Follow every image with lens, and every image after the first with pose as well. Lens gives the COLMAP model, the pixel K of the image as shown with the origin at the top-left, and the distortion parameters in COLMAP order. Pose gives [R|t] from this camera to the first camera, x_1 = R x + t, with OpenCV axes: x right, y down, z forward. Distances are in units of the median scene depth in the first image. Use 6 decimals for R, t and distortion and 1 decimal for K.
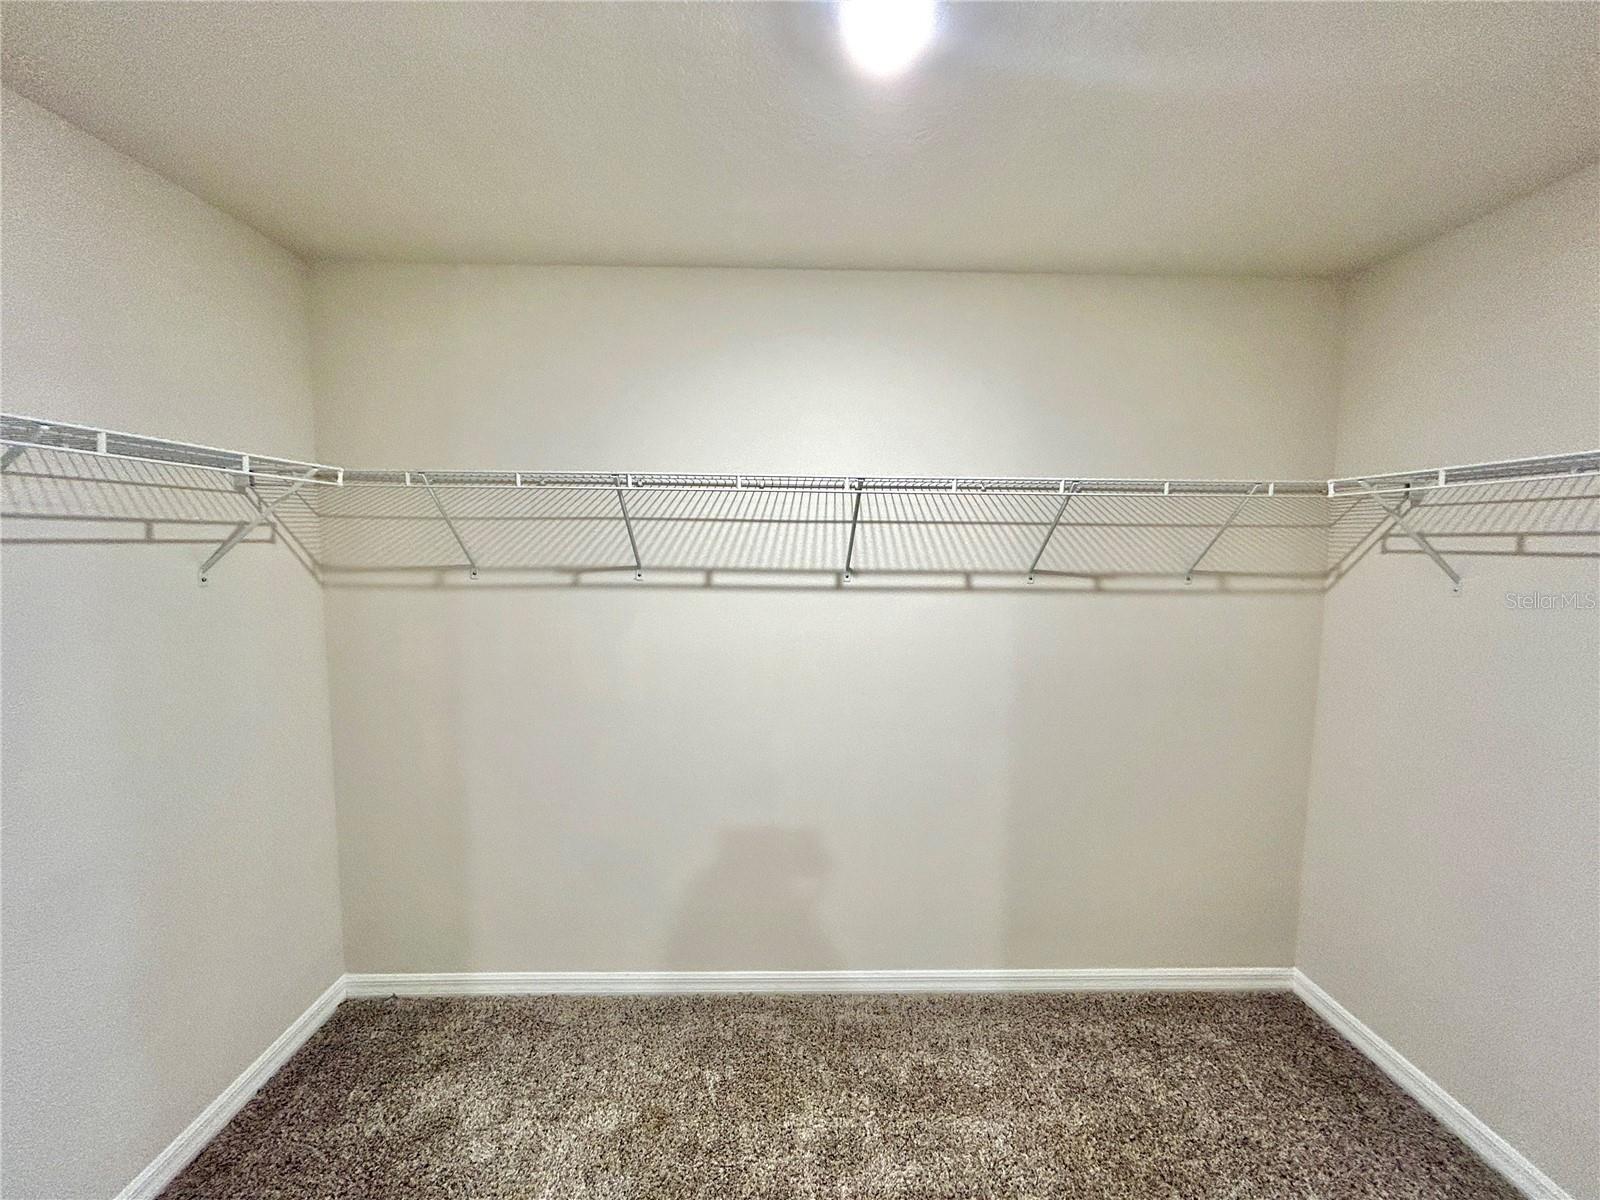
lens RADIAL K [[642.2, 0, 797.1], [0, 642.2, 597.1], [0, 0, 1]] dist [0.000818, 0.000257]
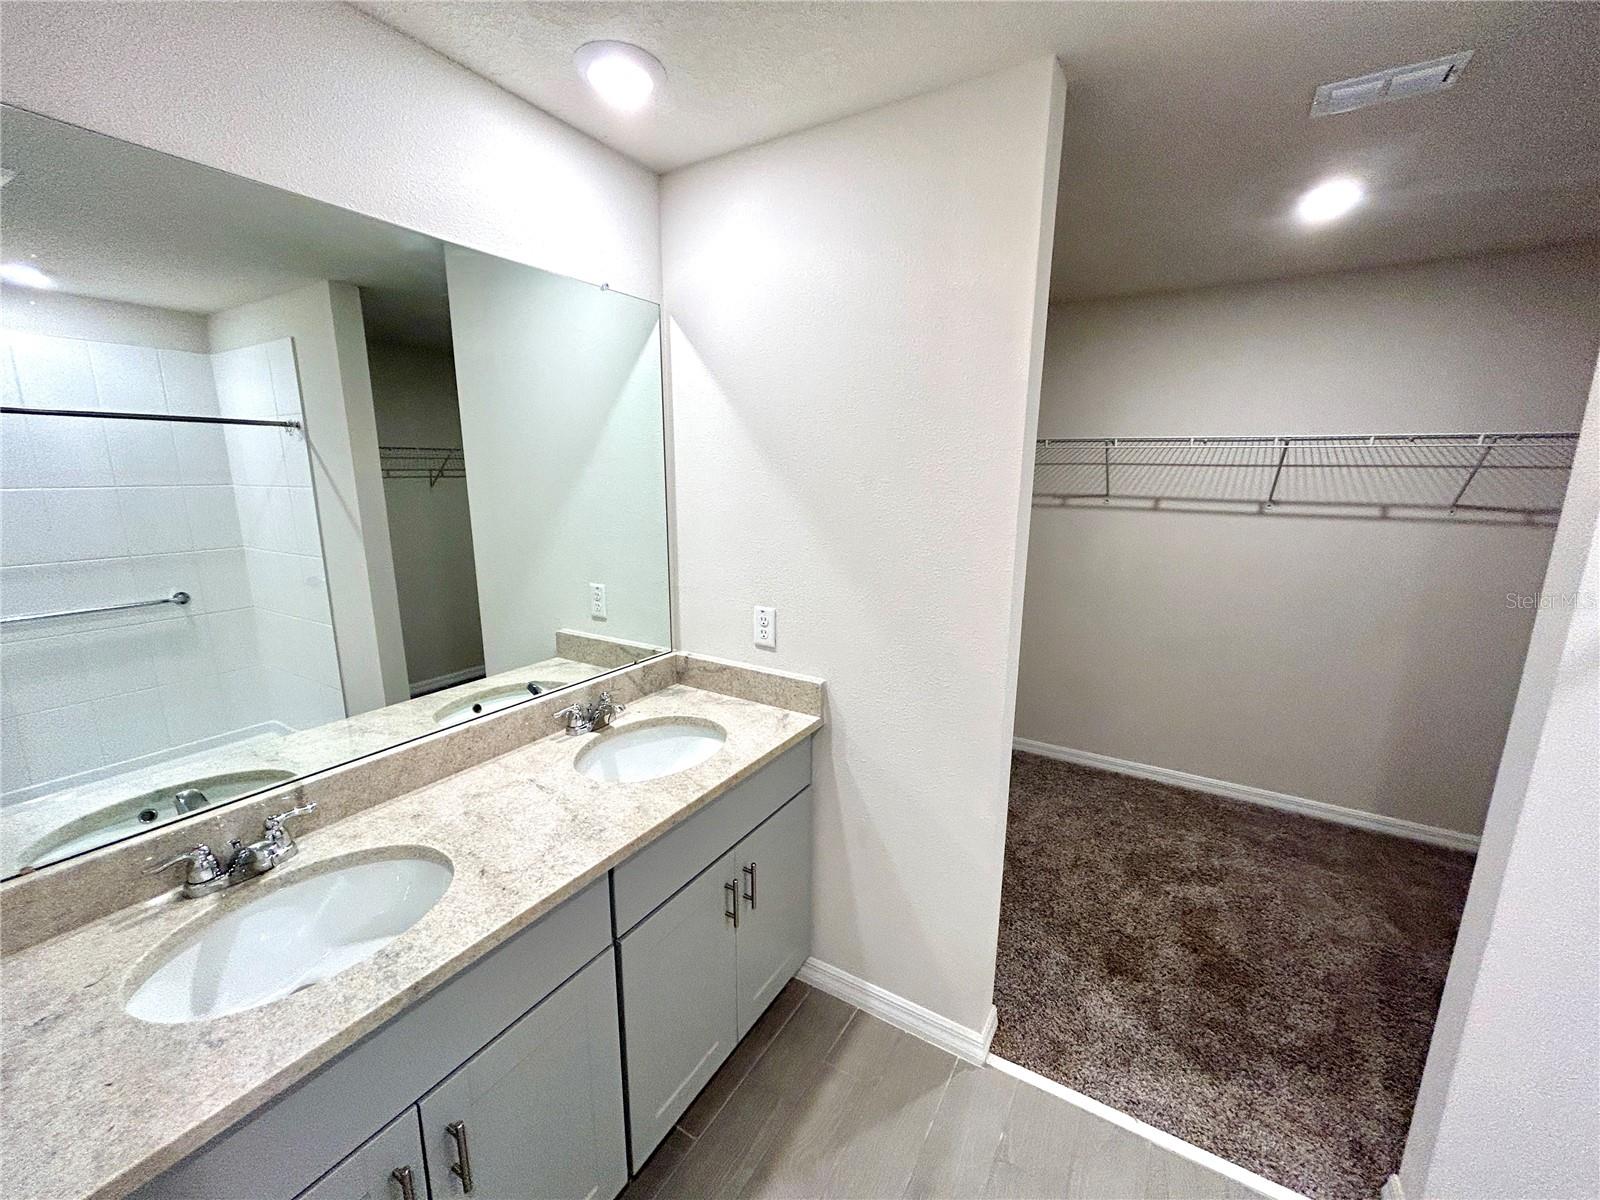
lens RADIAL K [[642.2, 0, 806.5], [0, 642.2, 596.0], [0, 0, 1]] dist [0.000818, 0.000257]
pose [[0.841456, 0.103225, -0.530374, -0.006621], [-0.059755, 0.993339, 0.098527, 0.085043], [0.537011, -0.051214, 0.842019, -0.714465]]
